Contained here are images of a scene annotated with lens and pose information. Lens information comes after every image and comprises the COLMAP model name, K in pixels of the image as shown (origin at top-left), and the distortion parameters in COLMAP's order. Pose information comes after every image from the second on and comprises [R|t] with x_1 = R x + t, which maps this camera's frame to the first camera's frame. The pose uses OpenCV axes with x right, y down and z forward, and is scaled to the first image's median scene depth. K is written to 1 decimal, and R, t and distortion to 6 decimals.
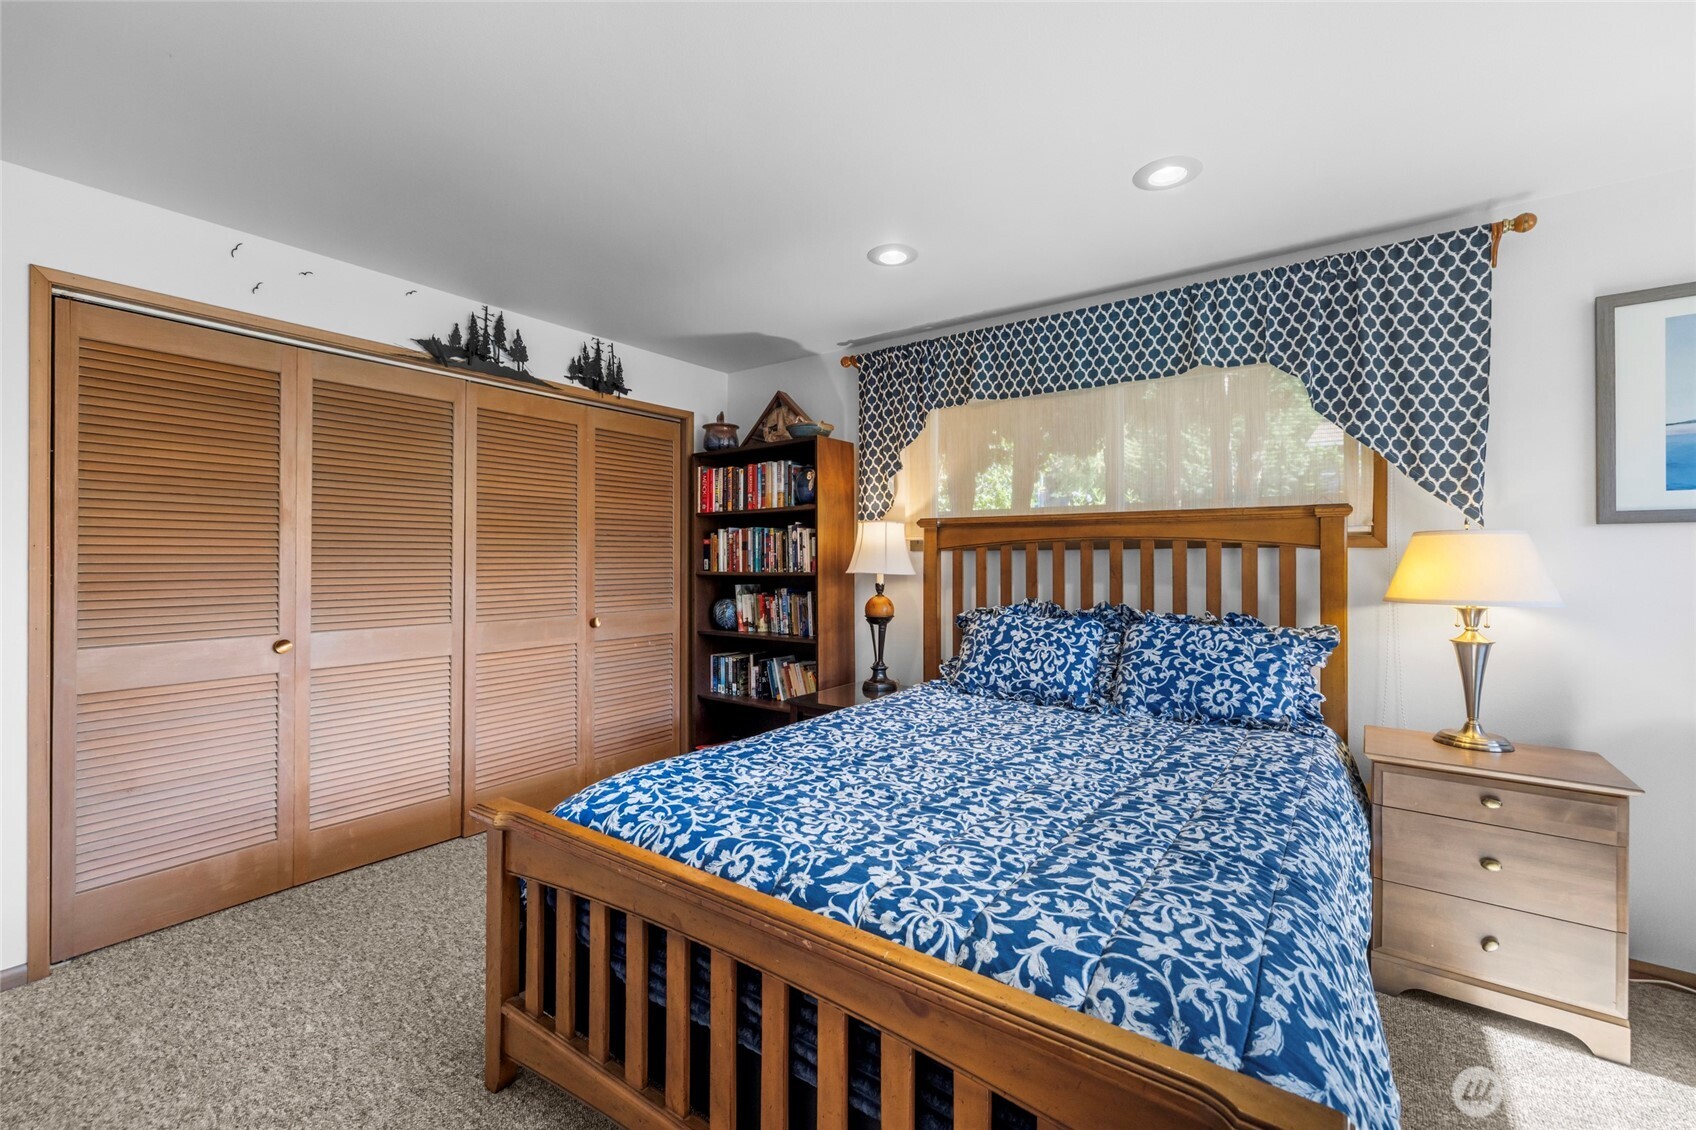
lens RADIAL K [[710.4, 0, 833.0], [0, 710.4, 558.1], [0, 0, 1]] dist [0.000559, 0.000206]
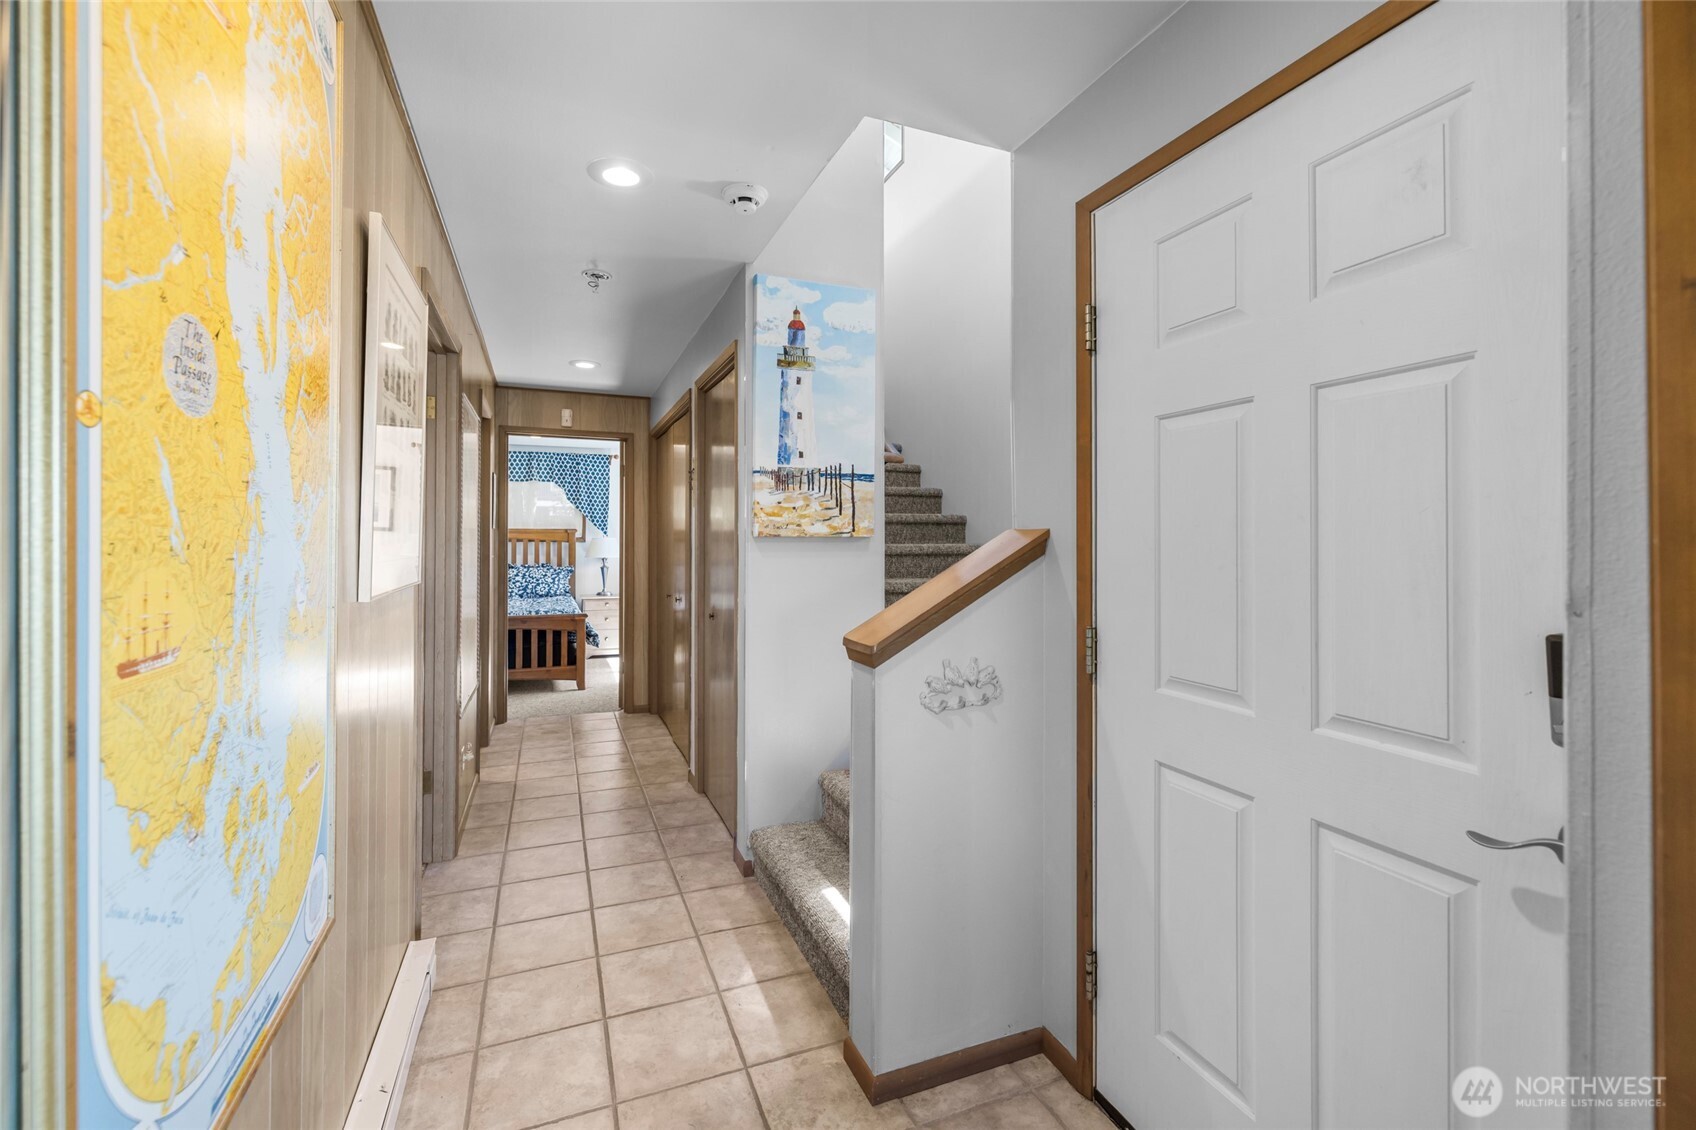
lens RADIAL K [[710.4, 0, 846.3], [0, 710.4, 548.5], [0, 0, 1]] dist [0.000559, 0.000206]
pose [[0.510527, 0.003141, 0.859856, -1.247655], [-0.004232, 0.999990, -0.001140, 0.009907], [-0.859851, -0.003057, 0.510535, -1.496897]]
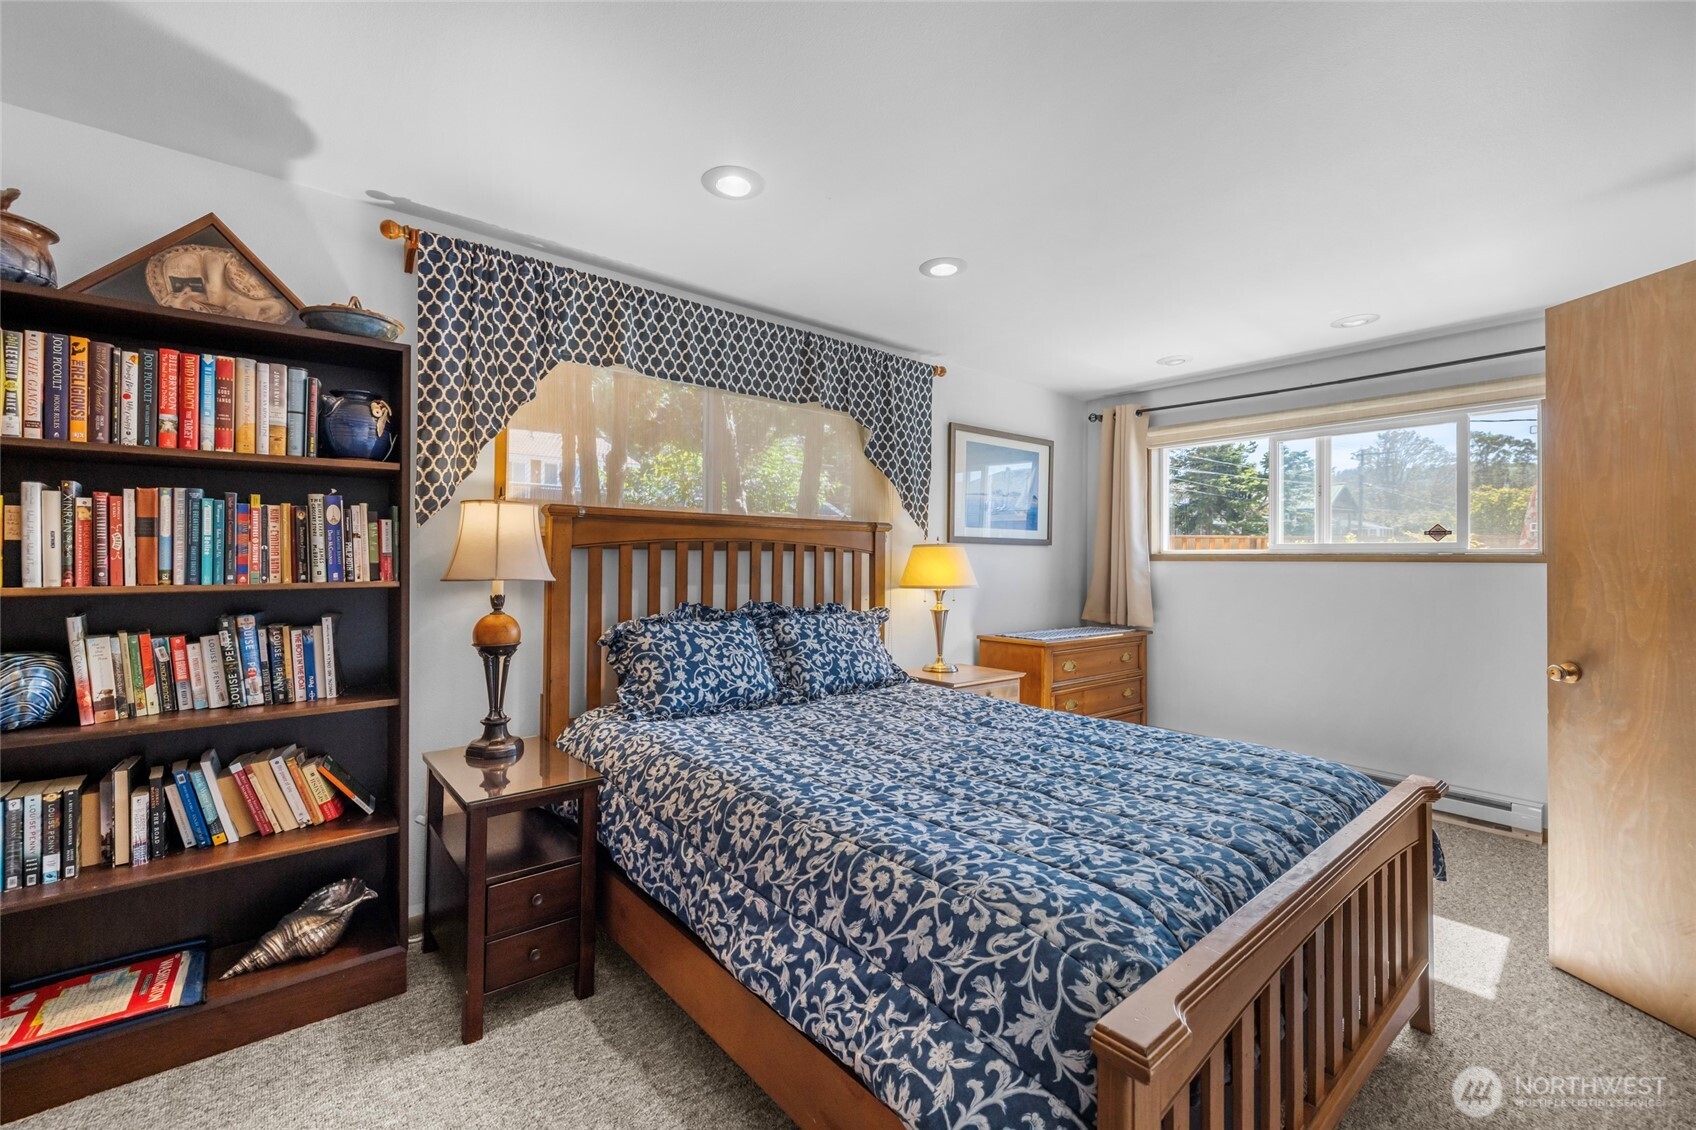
lens RADIAL K [[710.4, 0, 834.9], [0, 710.4, 553.2], [0, 0, 1]] dist [0.000559, 0.000206]
pose [[0.230225, 0.007546, 0.973108, -0.606922], [-0.010647, 0.999930, -0.005235, -0.004689], [-0.973079, -0.009155, 0.230289, 0.632935]]
